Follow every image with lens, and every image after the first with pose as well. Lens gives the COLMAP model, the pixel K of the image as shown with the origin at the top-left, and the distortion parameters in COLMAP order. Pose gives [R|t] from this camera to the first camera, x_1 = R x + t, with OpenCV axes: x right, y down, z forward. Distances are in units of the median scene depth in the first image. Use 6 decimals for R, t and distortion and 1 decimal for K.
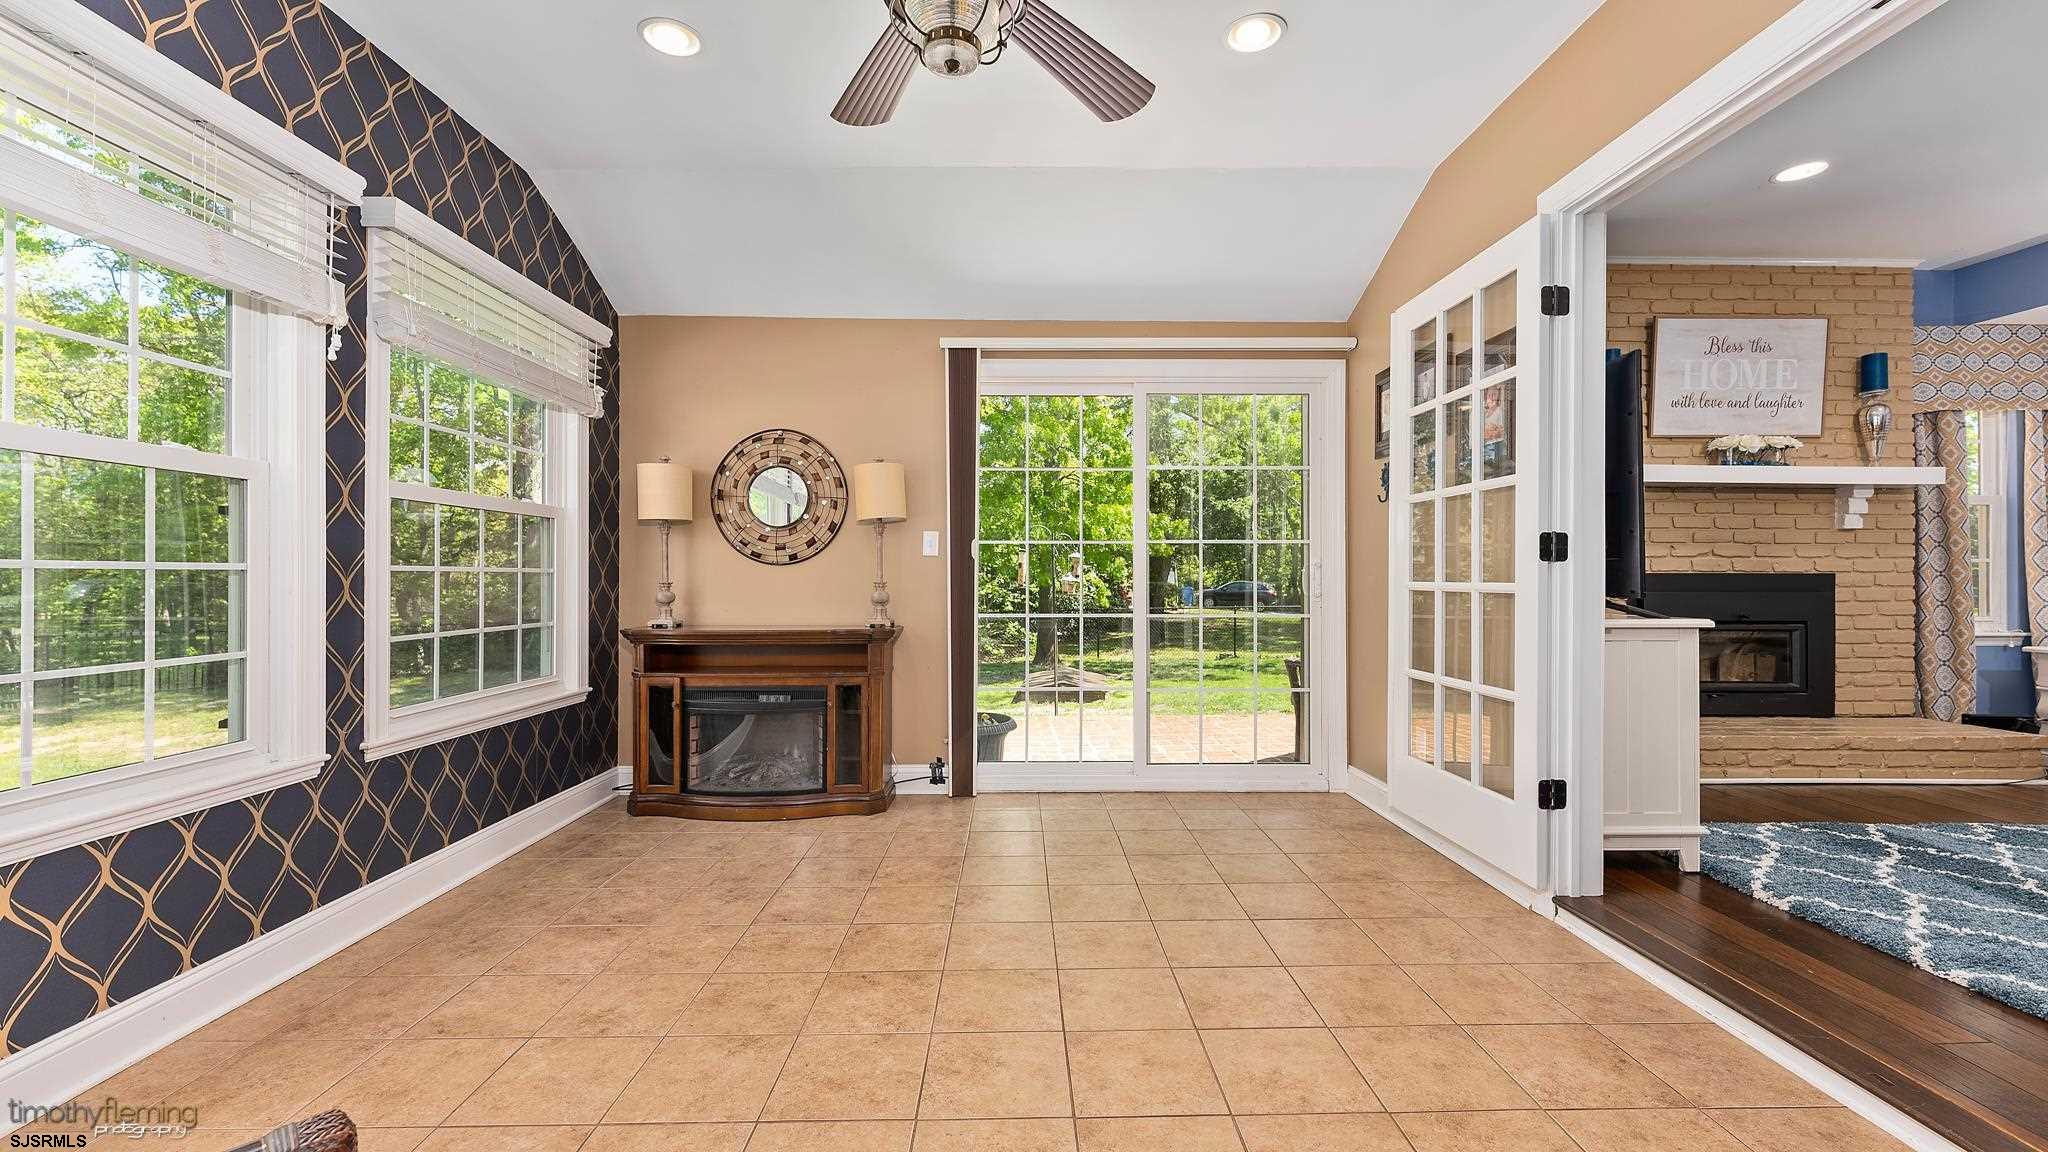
lens RADIAL K [[817.7, 0, 1032.4], [0, 817.7, 576.9], [0, 0, 1]] dist [0.000657, -0.000184]
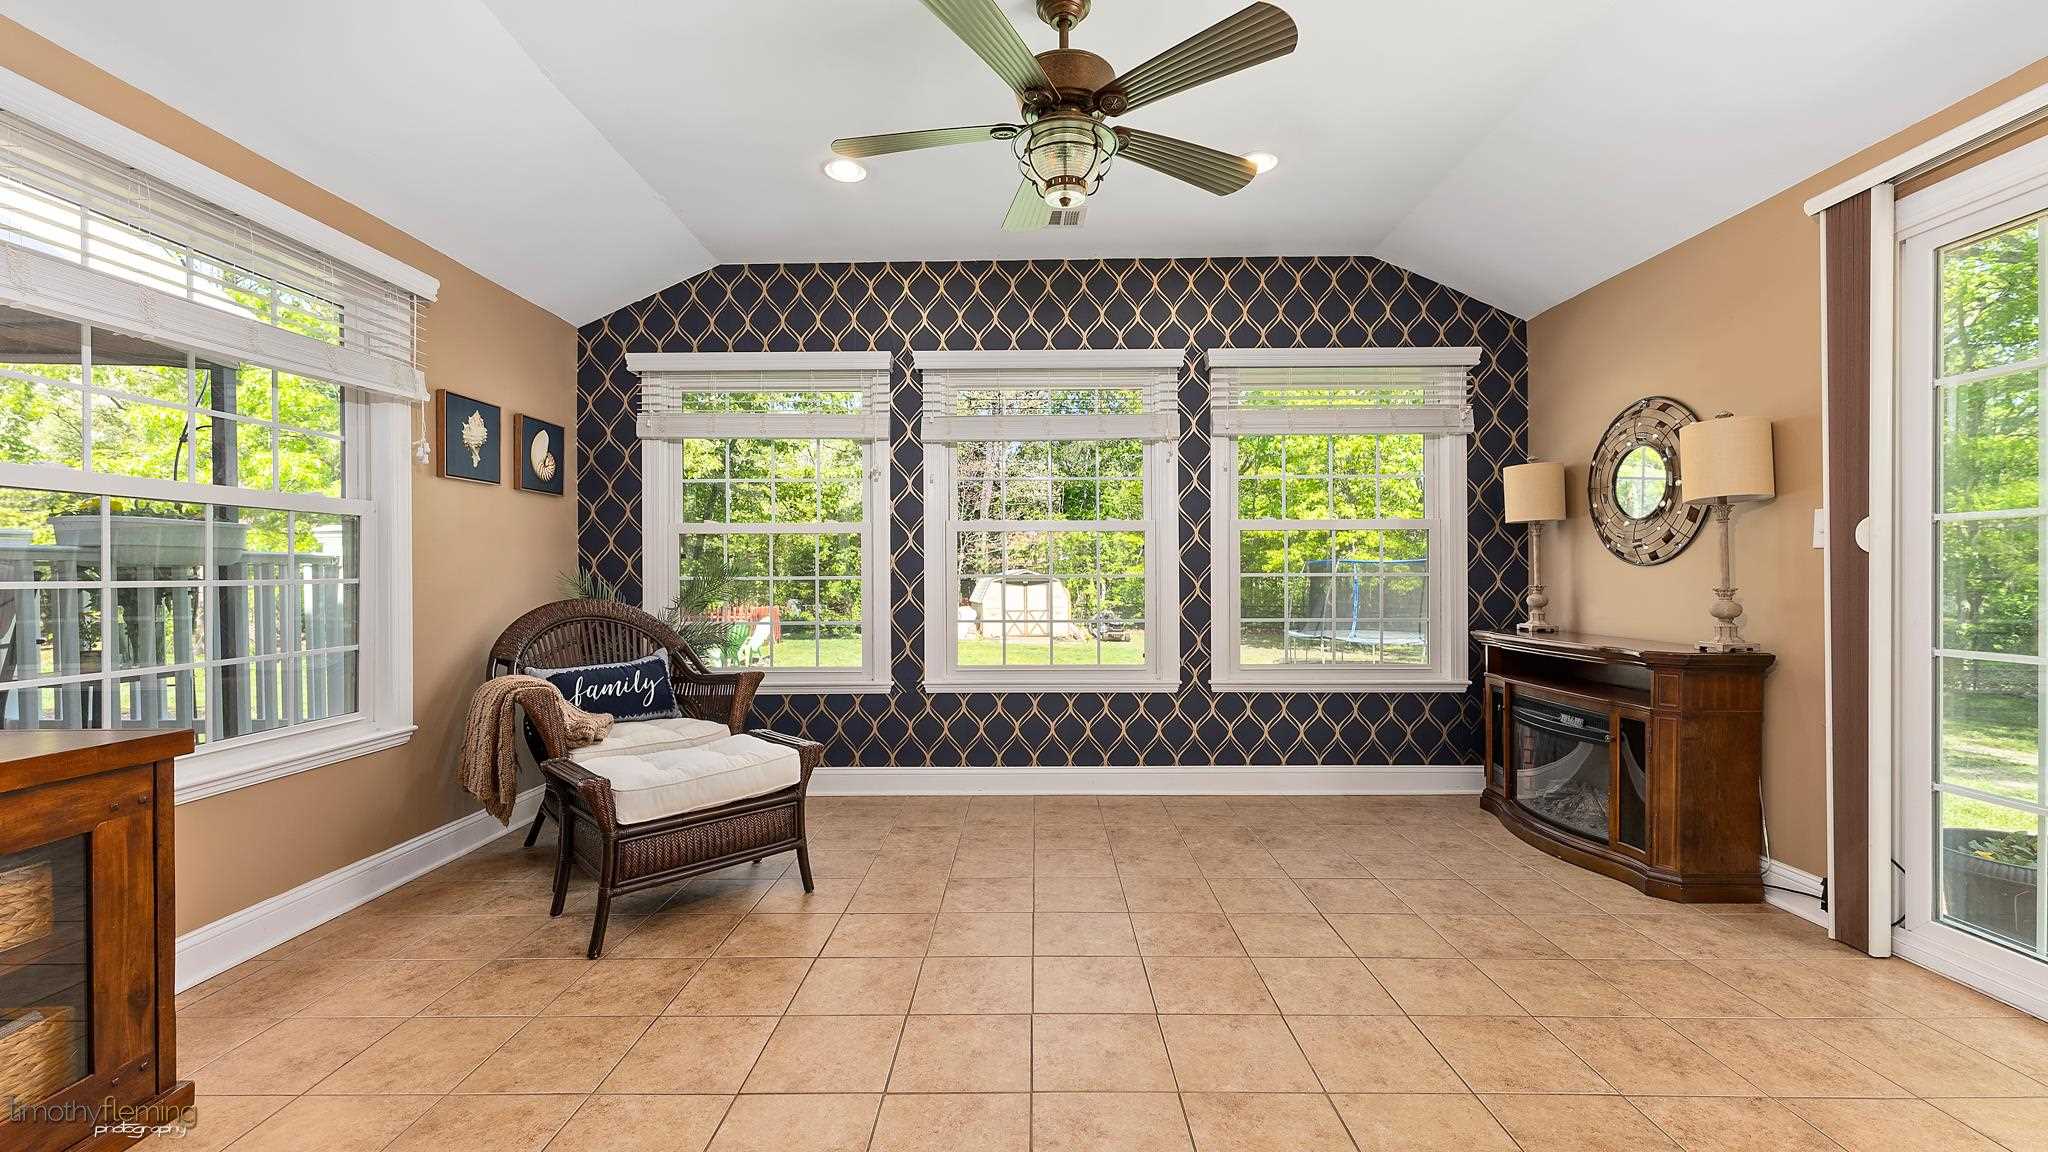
lens RADIAL K [[817.7, 0, 1037.4], [0, 817.7, 586.3], [0, 0, 1]] dist [0.000657, -0.000184]
pose [[-0.017928, 0.011866, -0.999769, 0.518479], [0.002989, 0.999926, 0.011814, -0.005615], [0.999835, -0.002776, -0.017962, 0.410230]]
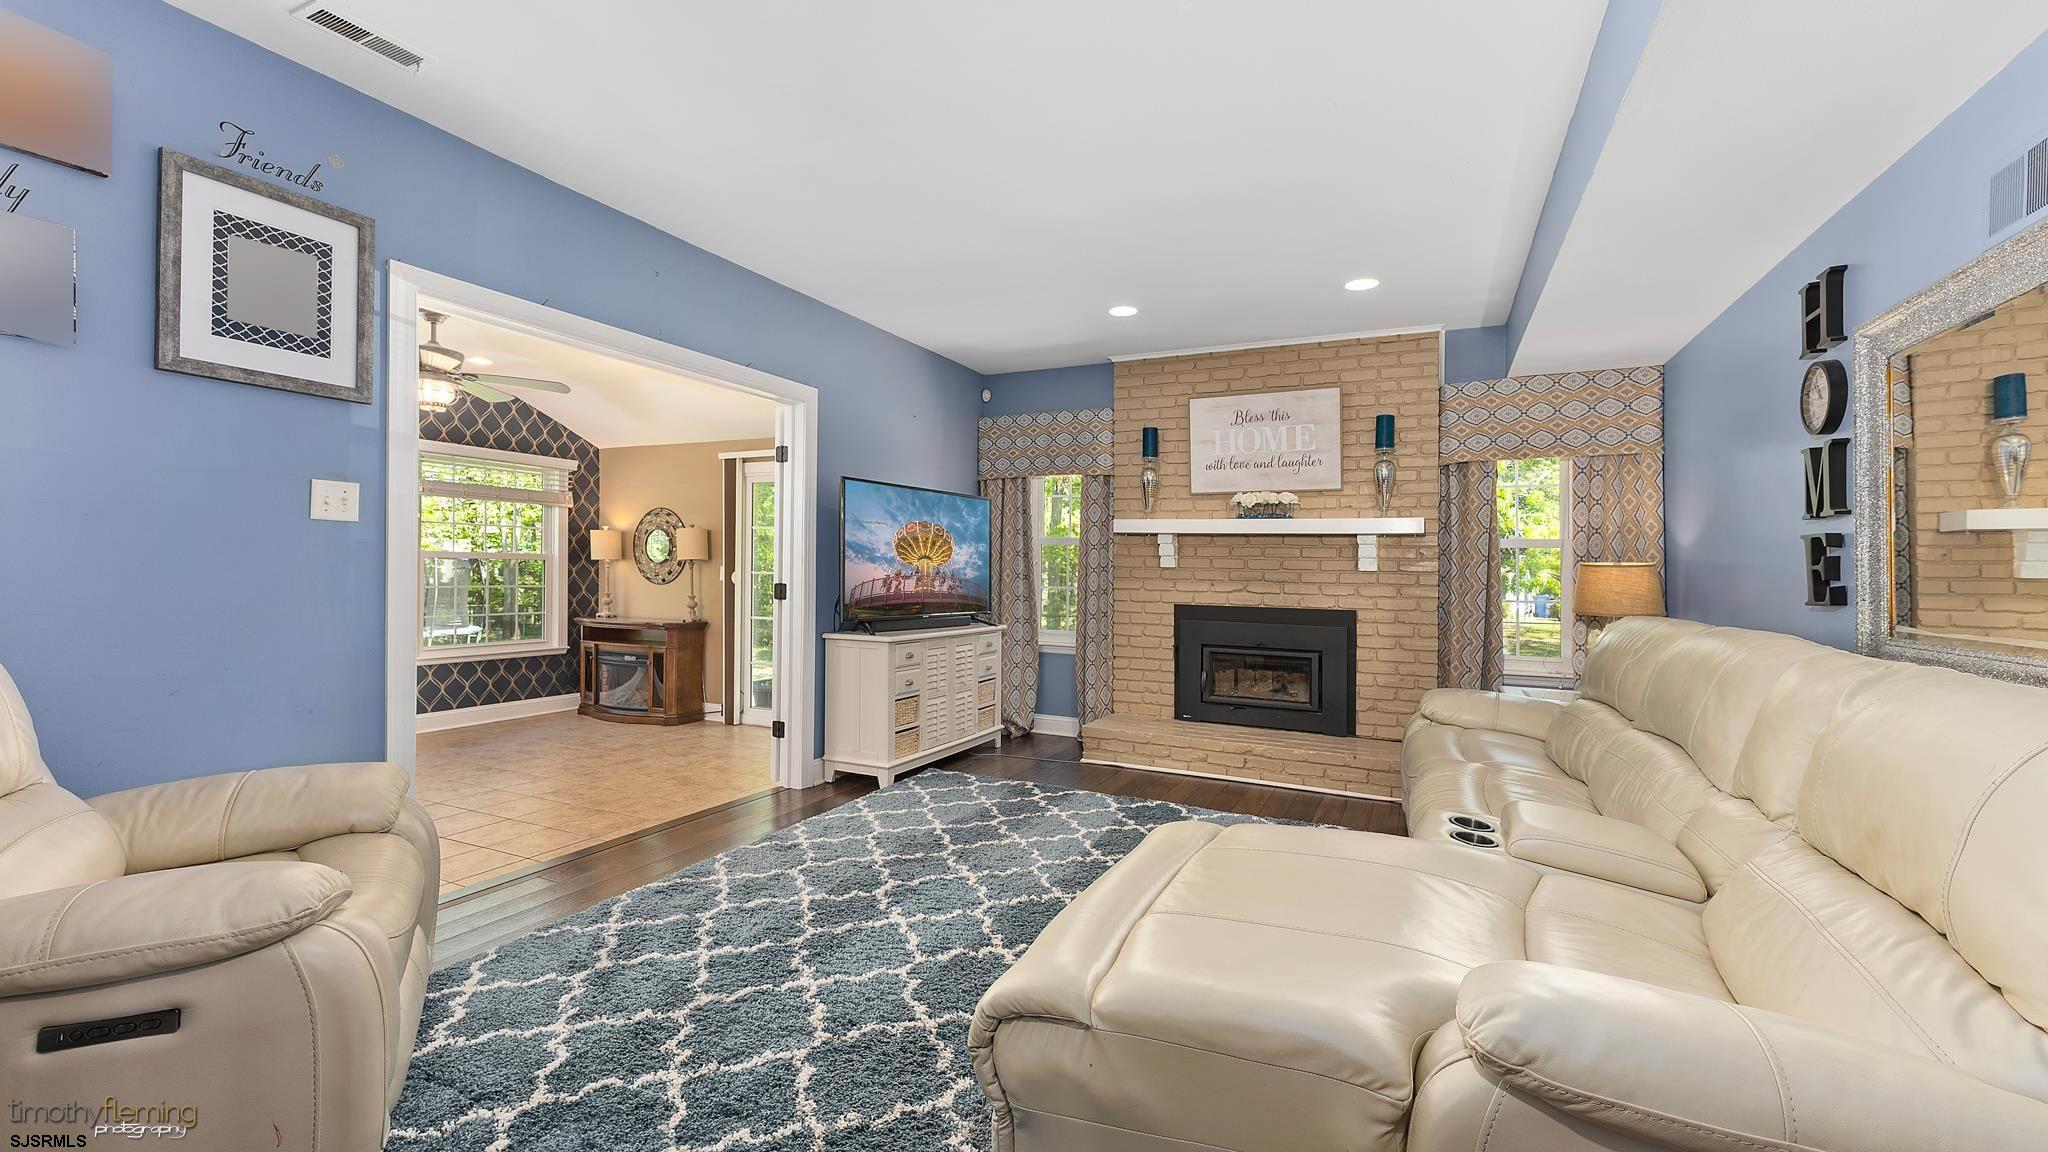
lens RADIAL K [[817.7, 0, 1035.7], [0, 817.7, 576.6], [0, 0, 1]] dist [0.000657, -0.000184]
pose [[0.897287, 0.017826, -0.441088, 1.207685], [-0.016200, 0.999841, 0.007453, -0.058431], [0.441151, 0.000458, 0.897433, -0.231420]]
